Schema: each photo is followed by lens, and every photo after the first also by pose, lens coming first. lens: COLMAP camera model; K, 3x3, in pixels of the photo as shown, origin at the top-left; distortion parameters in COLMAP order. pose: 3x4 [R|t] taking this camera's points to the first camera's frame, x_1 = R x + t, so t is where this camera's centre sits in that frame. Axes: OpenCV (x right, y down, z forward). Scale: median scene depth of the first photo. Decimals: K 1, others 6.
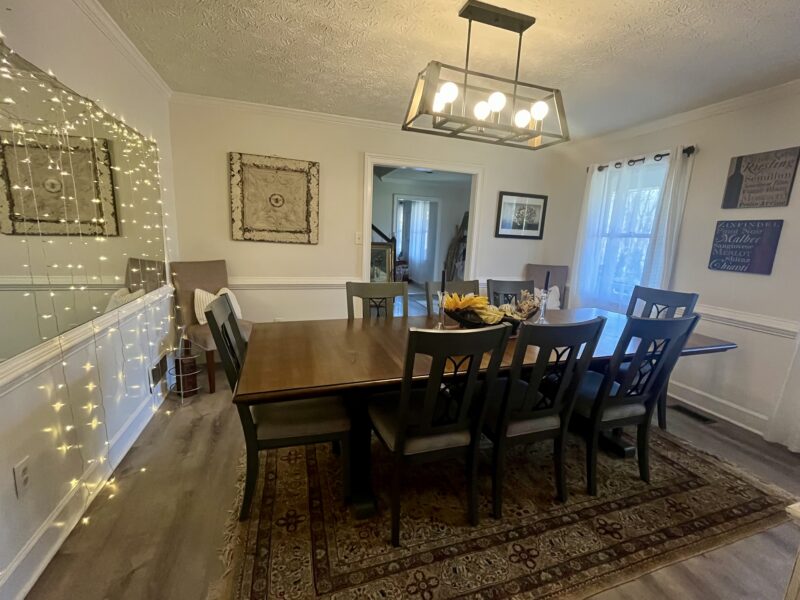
lens RADIAL K [[349.5, 0, 400.0], [0, 349.5, 300.0], [0, 0, 1]] dist [-0.000801, -0.000047]
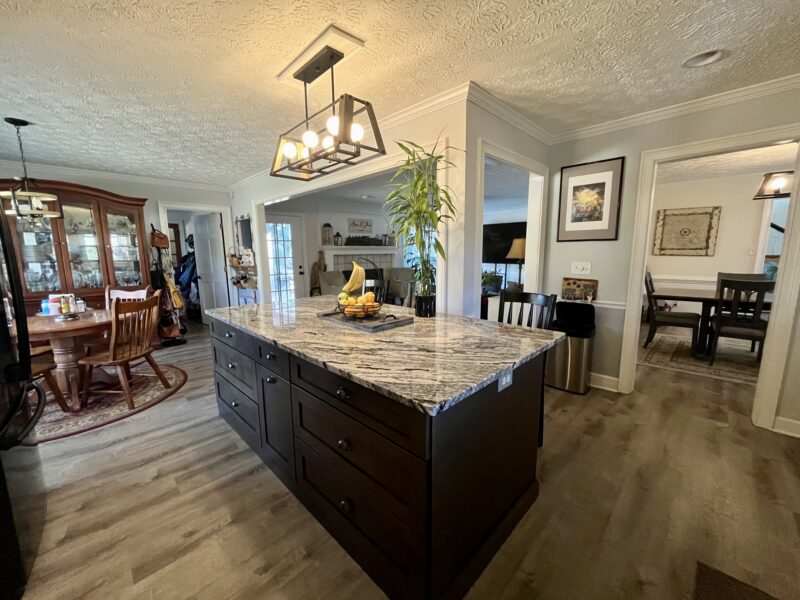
lens RADIAL K [[319.6, 0, 400.0], [0, 319.6, 300.0], [0, 0, 1]] dist [0.003153, 0.000570]
pose [[0.461314, 0.086545, -0.883006, 0.443872], [-0.133026, 0.990728, 0.027606, 0.204568], [0.877208, 0.104728, 0.468549, -0.993074]]
